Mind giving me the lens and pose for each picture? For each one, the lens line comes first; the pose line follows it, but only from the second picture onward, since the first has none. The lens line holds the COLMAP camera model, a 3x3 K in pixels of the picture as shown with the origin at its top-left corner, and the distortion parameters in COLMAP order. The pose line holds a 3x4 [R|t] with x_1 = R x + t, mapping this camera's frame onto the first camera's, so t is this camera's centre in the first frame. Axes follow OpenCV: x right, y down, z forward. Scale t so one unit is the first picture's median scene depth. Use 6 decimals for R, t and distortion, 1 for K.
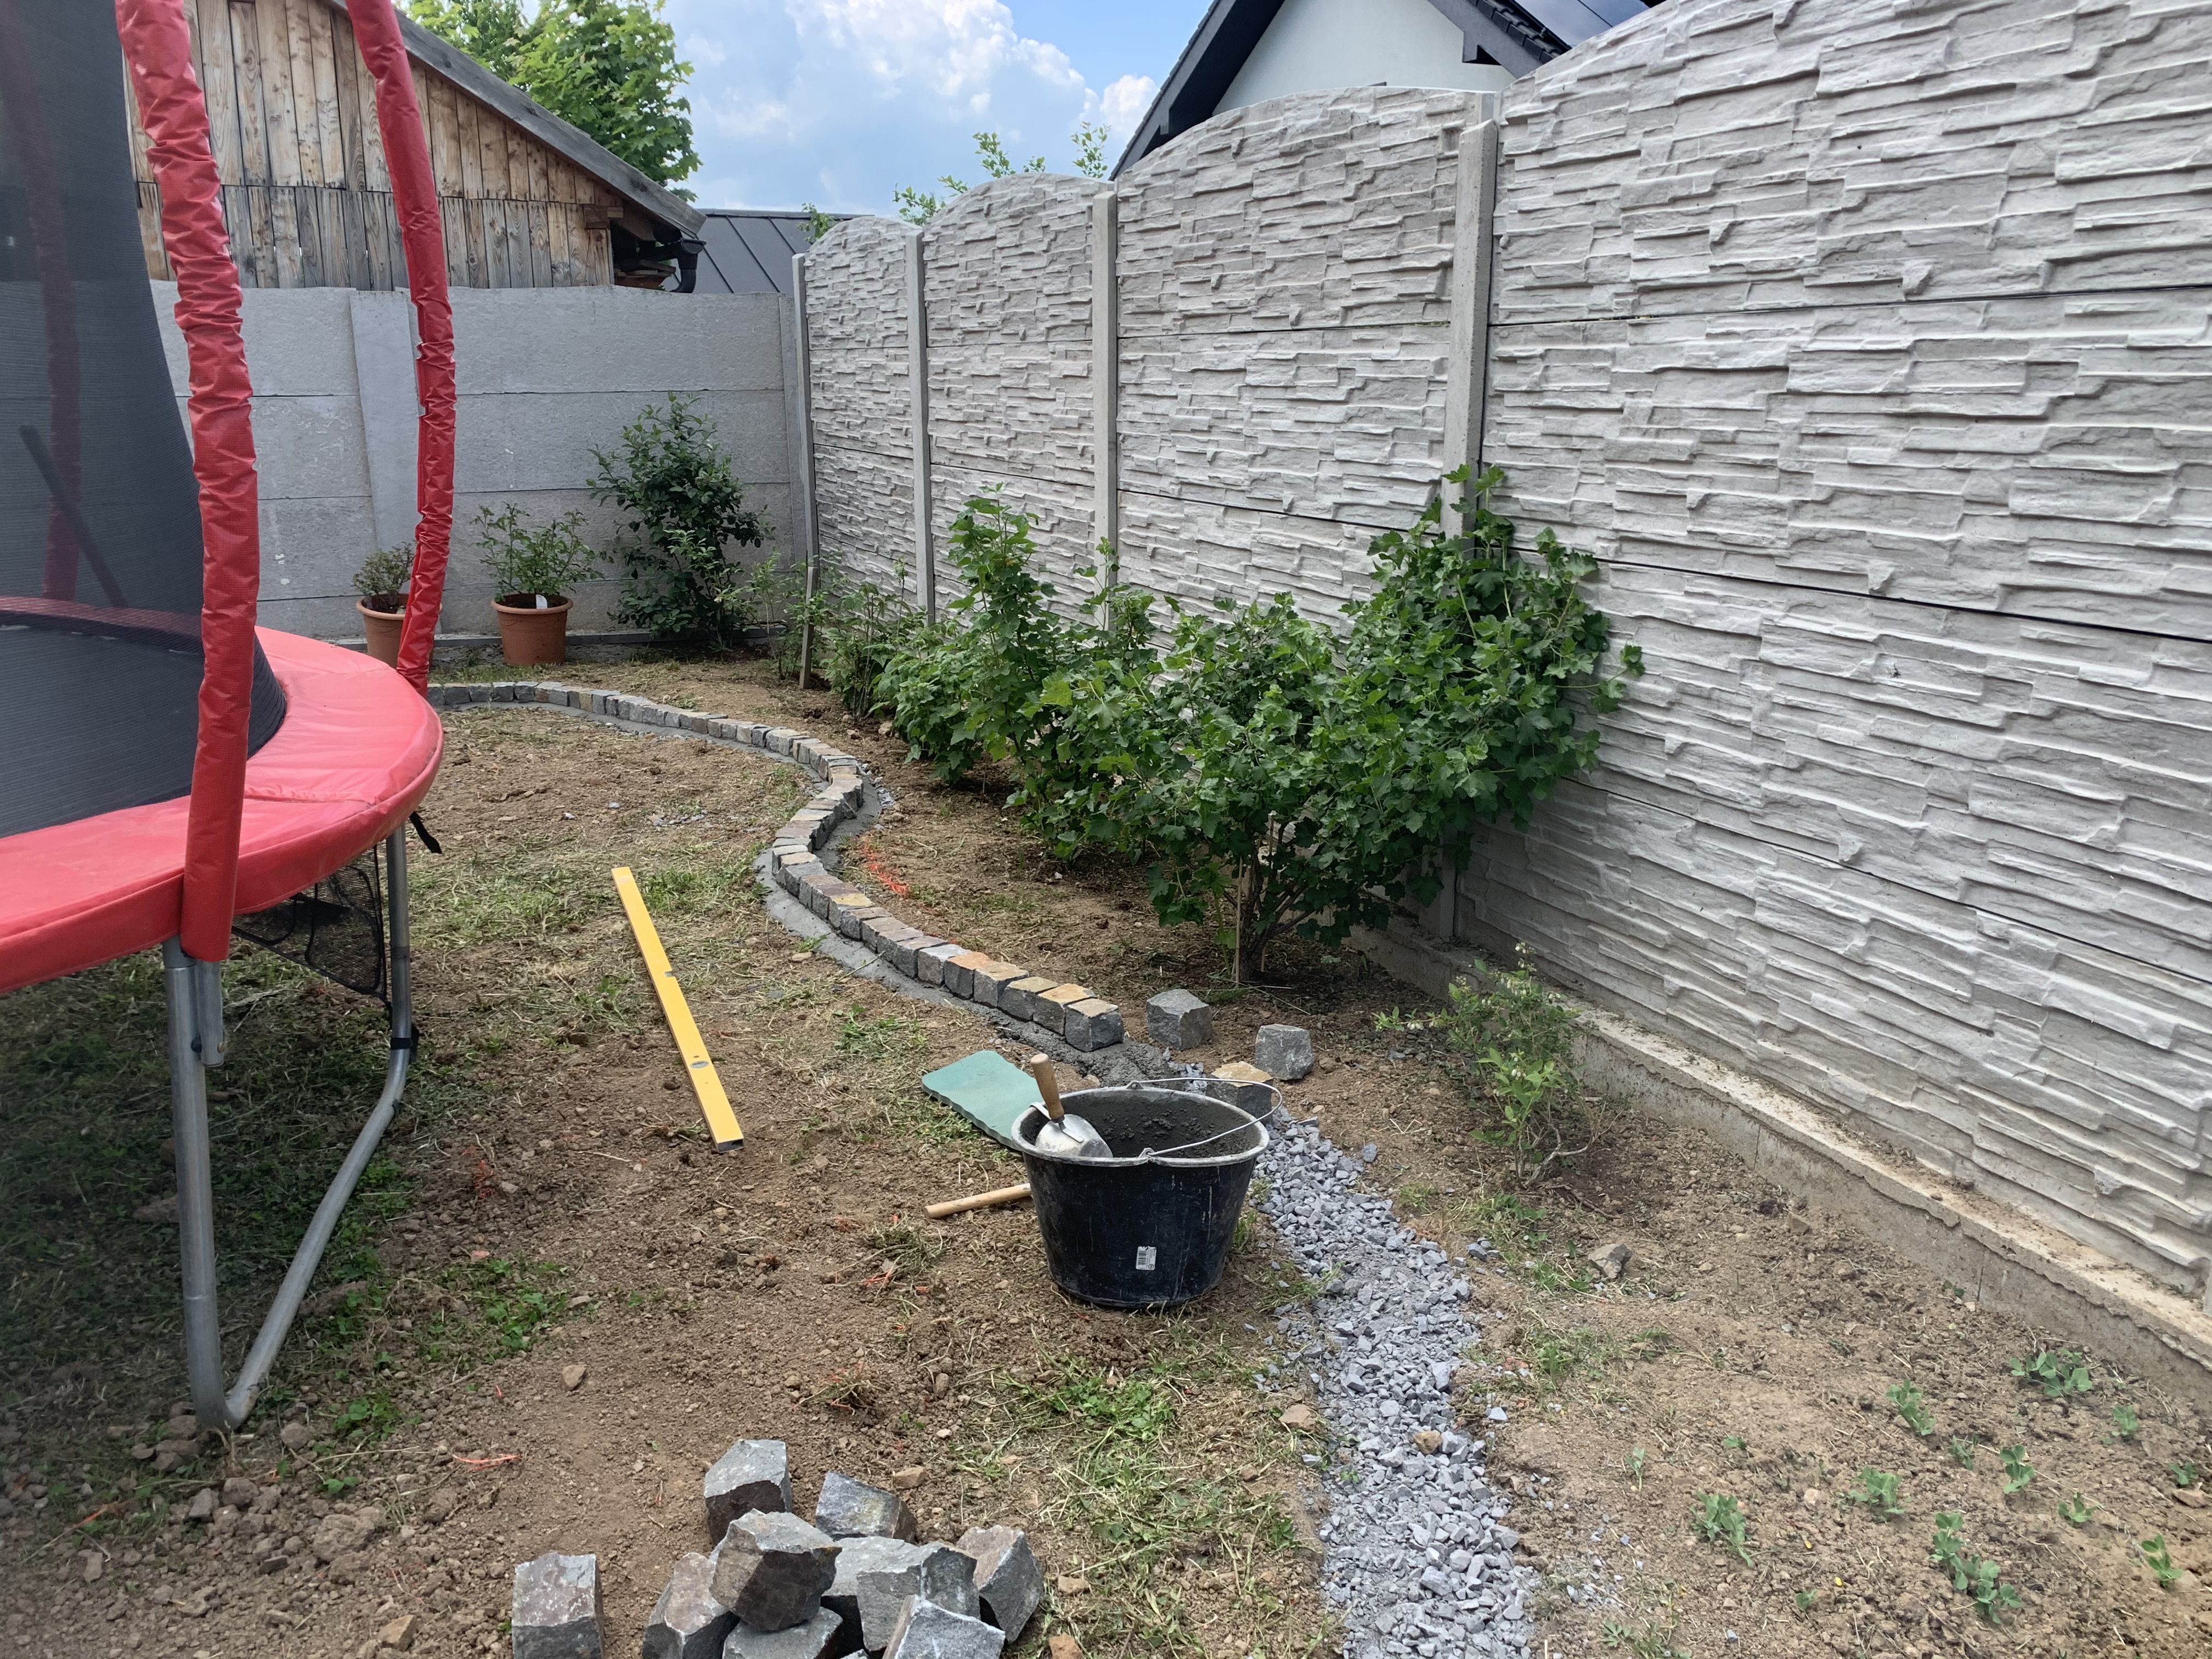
lens RADIAL K [[1690.1, 0, 1106.0], [0, 1690.1, 829.5], [0, 0, 1]] dist [-0.003861, -0.001695]
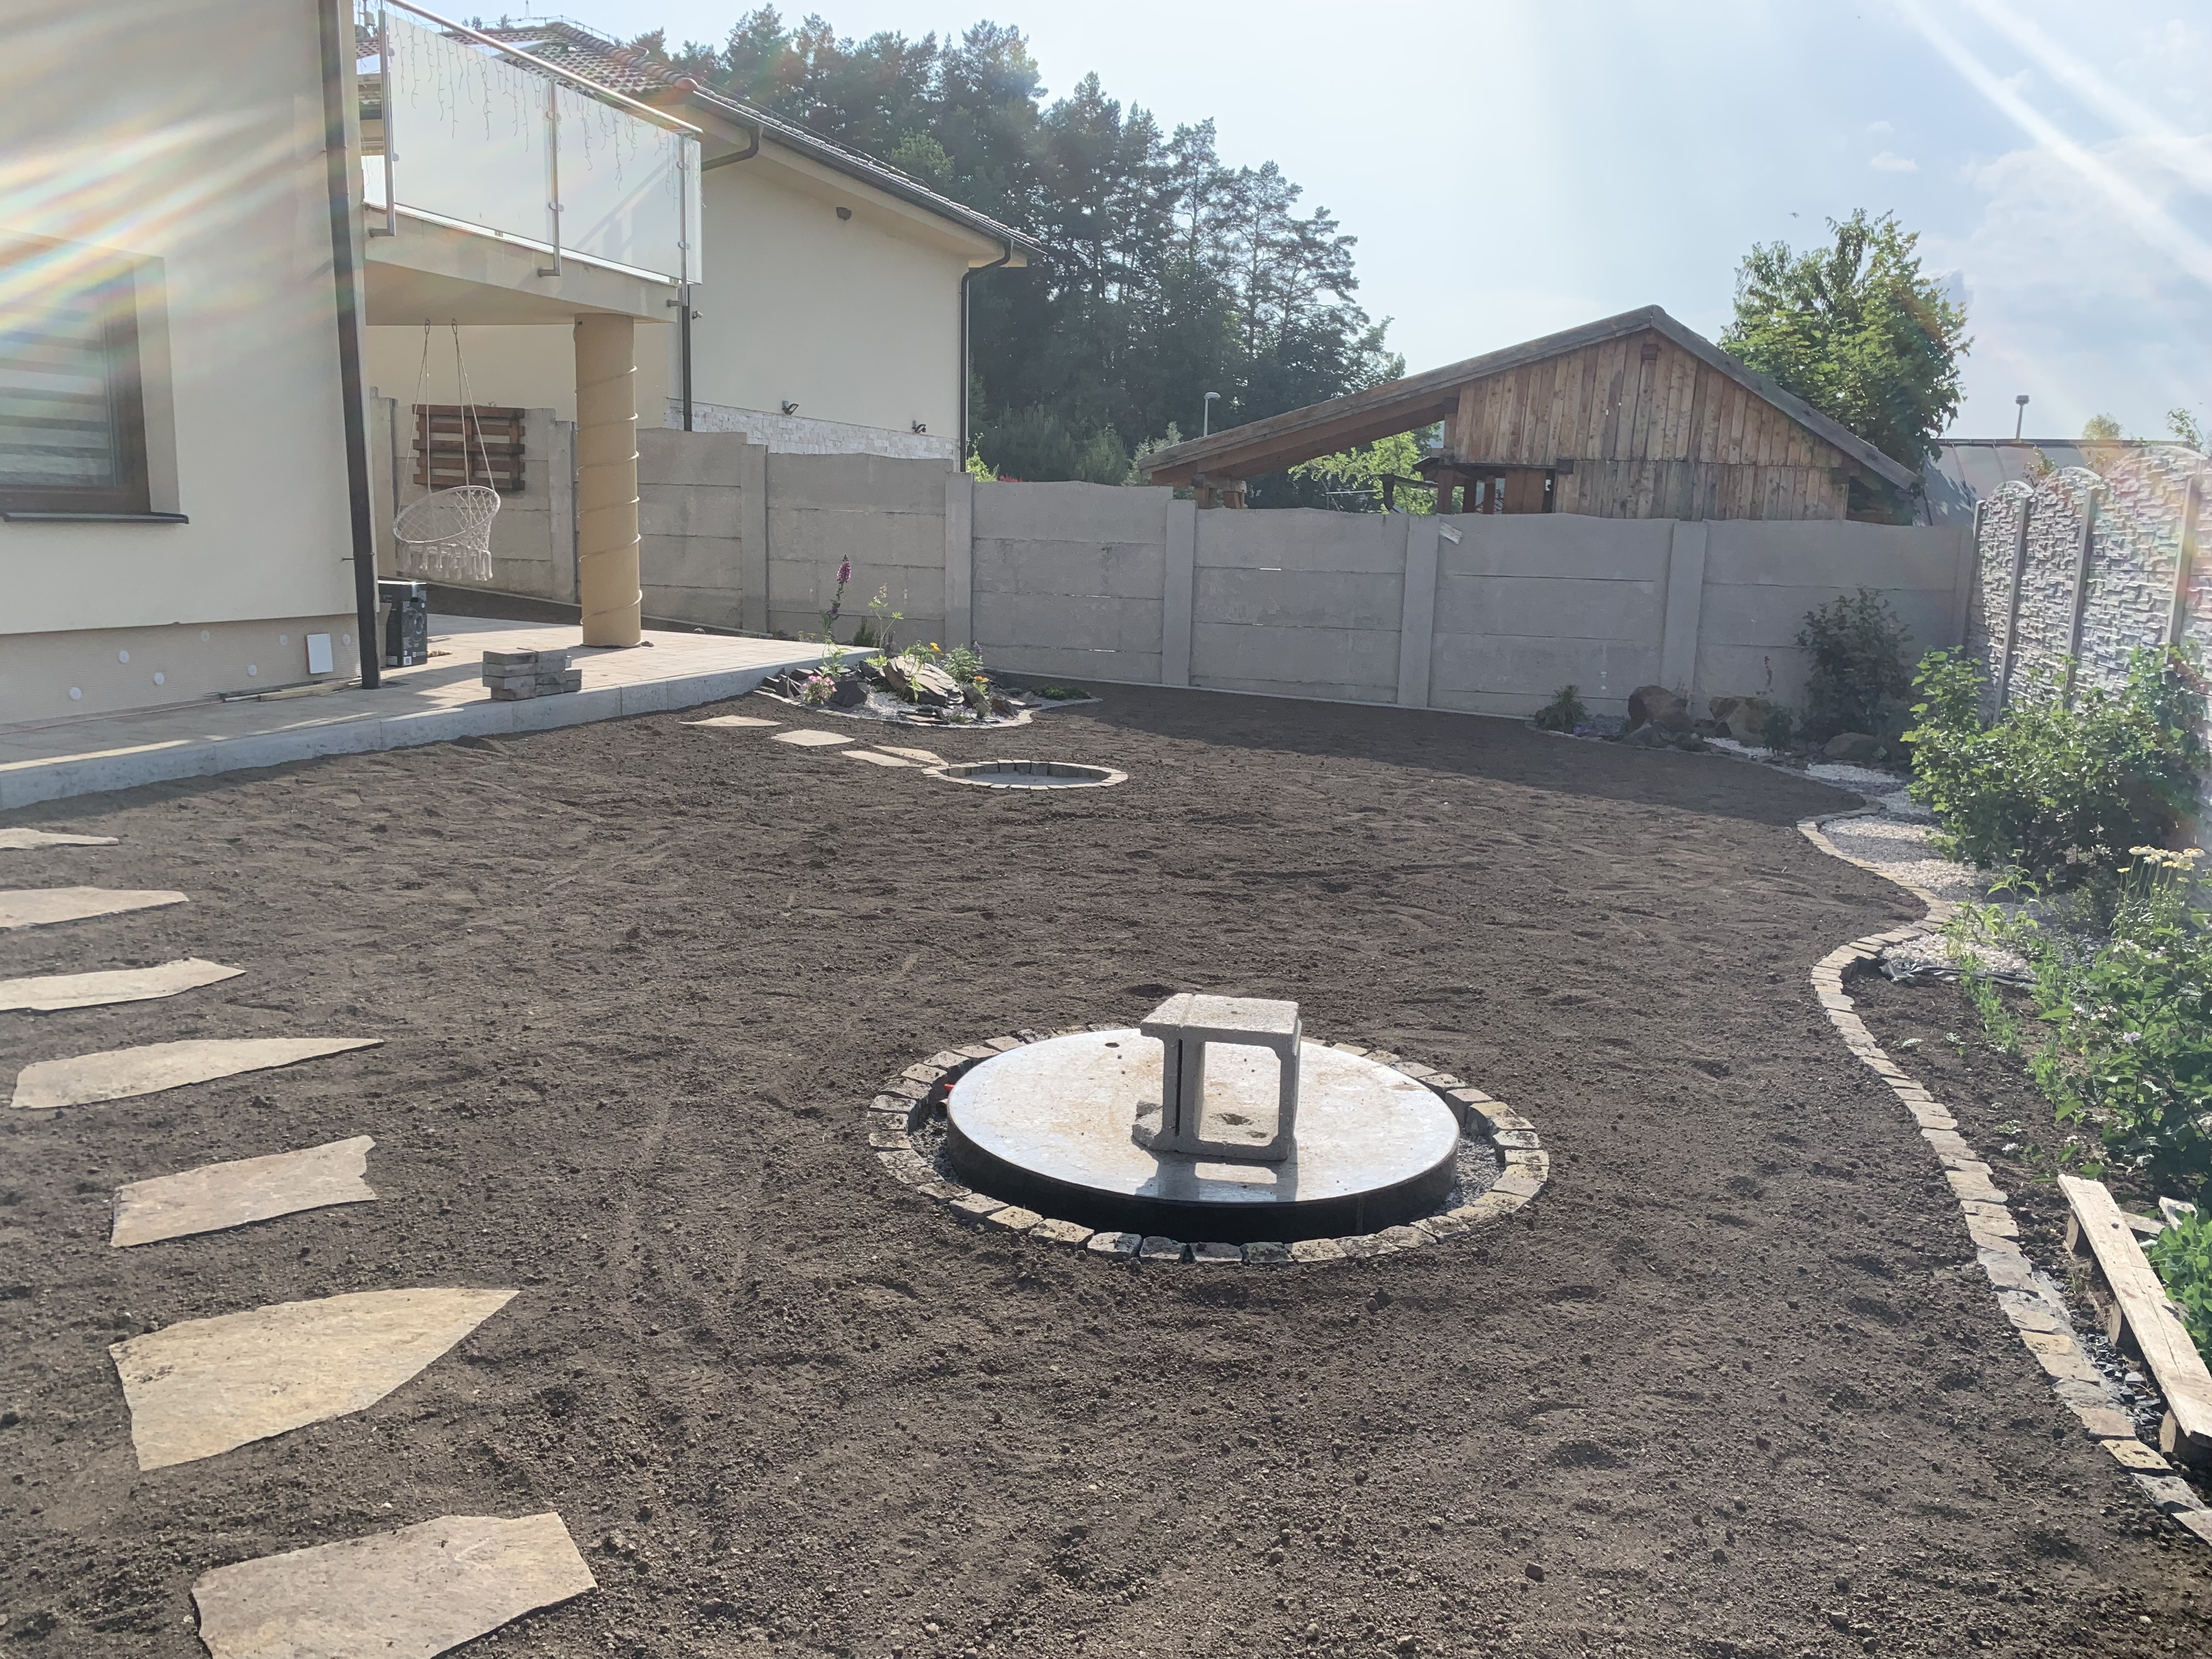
lens RADIAL K [[1671.5, 0, 1106.0], [0, 1671.5, 829.5], [0, 0, 1]] dist [0.118728, -0.381961]
pose [[0.753451, 0.140445, -0.642329, 0.231539], [-0.211379, 0.976800, -0.034371, 0.149746], [0.622599, 0.161672, 0.765658, -0.555405]]
